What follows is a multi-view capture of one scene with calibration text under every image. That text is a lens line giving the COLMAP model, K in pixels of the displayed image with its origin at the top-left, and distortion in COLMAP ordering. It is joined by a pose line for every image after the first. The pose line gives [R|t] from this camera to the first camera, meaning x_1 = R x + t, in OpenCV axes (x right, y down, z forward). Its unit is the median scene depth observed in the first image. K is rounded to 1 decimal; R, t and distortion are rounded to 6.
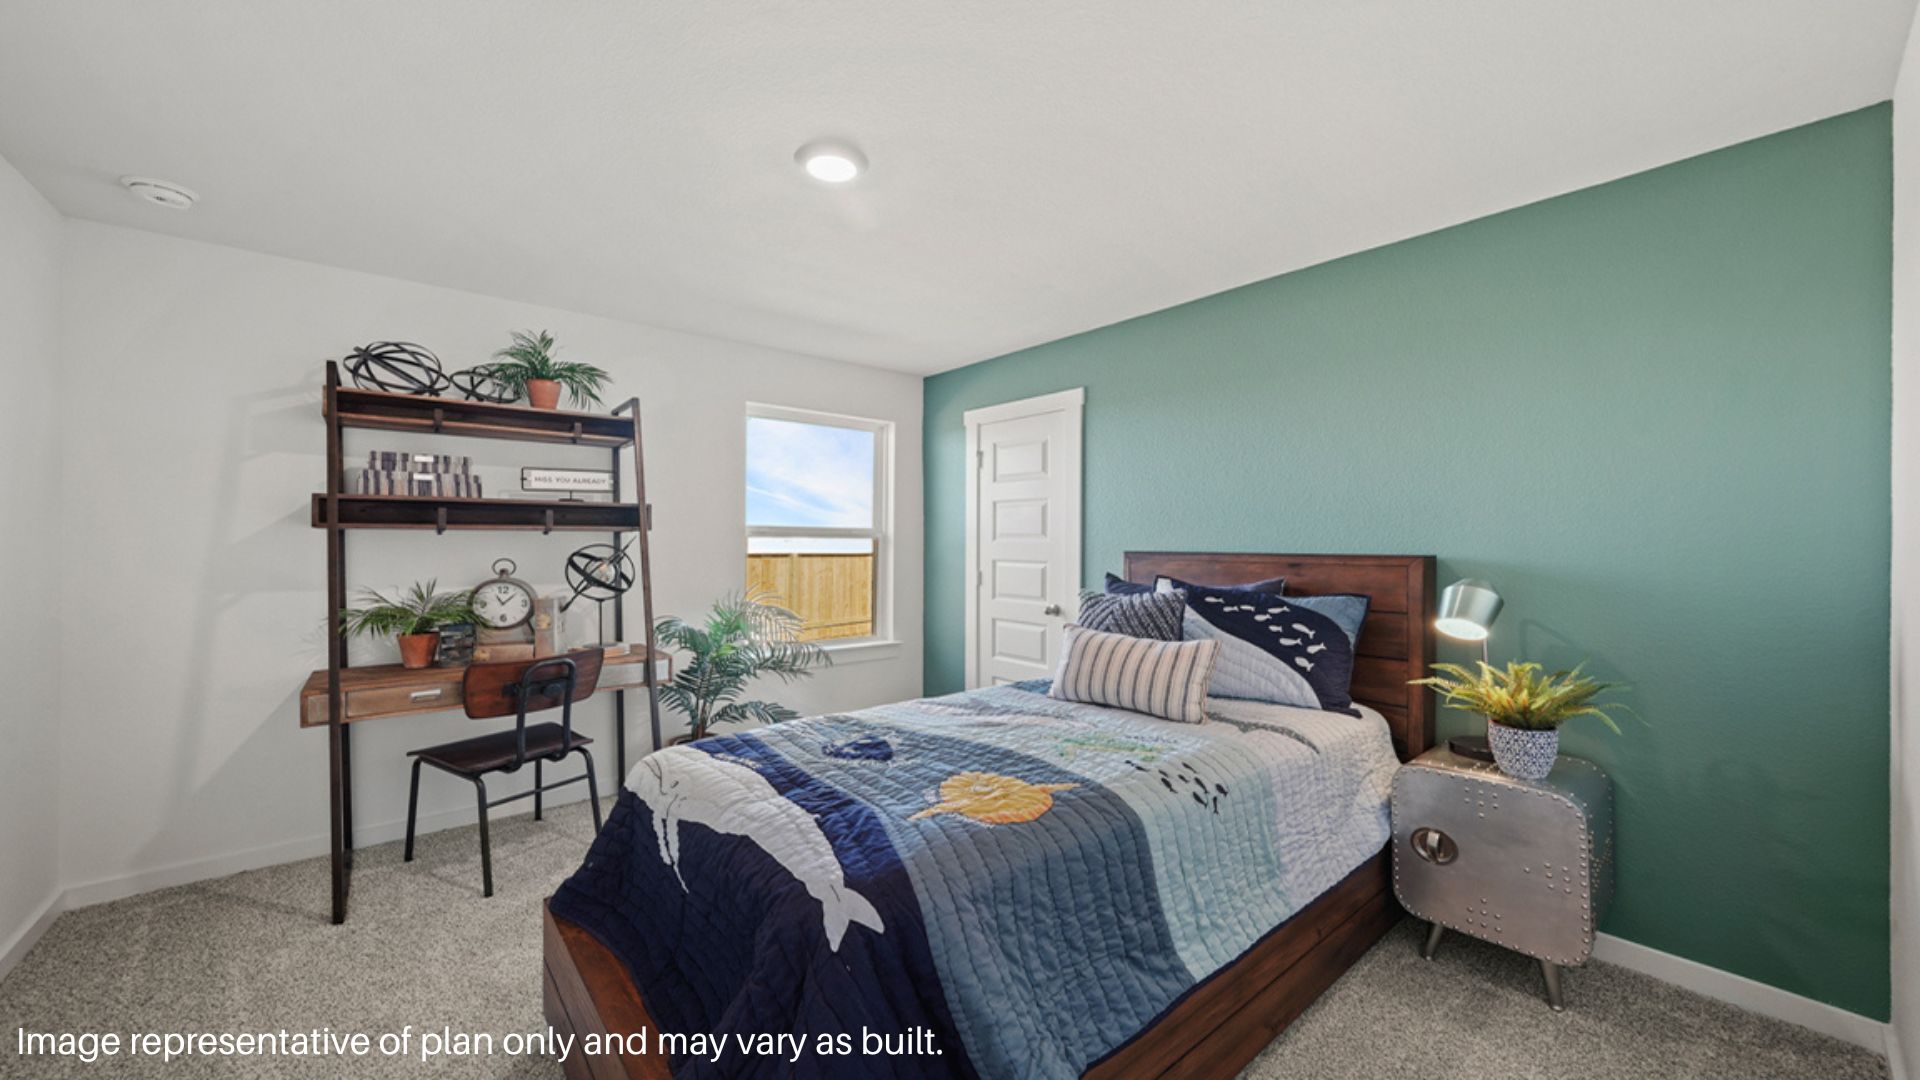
lens RADIAL K [[710.9, 0, 973.4], [0, 710.9, 545.1], [0, 0, 1]] dist [-0.001102, -0.000115]
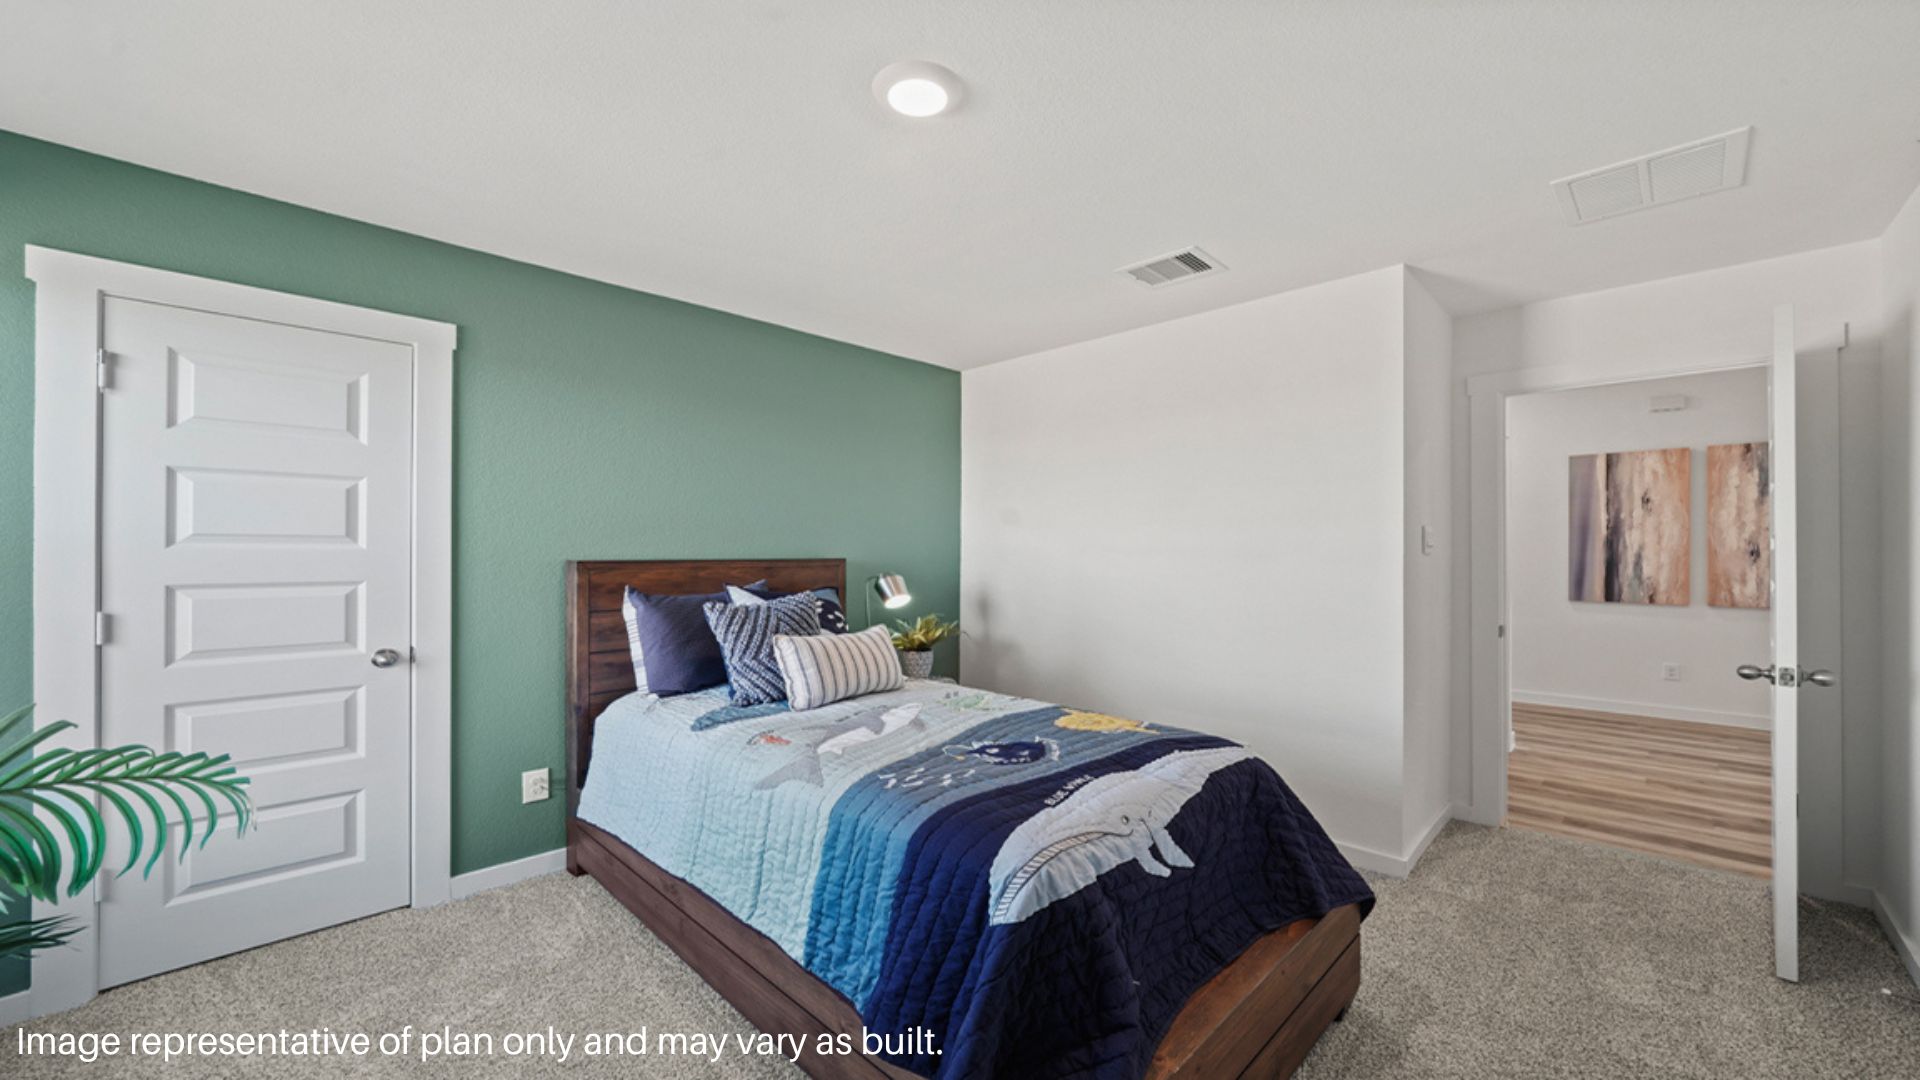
lens RADIAL K [[710.9, 0, 972.7], [0, 710.9, 543.4], [0, 0, 1]] dist [-0.001102, -0.000115]
pose [[-0.091826, 0.002431, 0.995772, -0.579747], [0.000854, 0.999997, -0.002362, -0.007633], [-0.995775, 0.000634, -0.091828, 0.564033]]
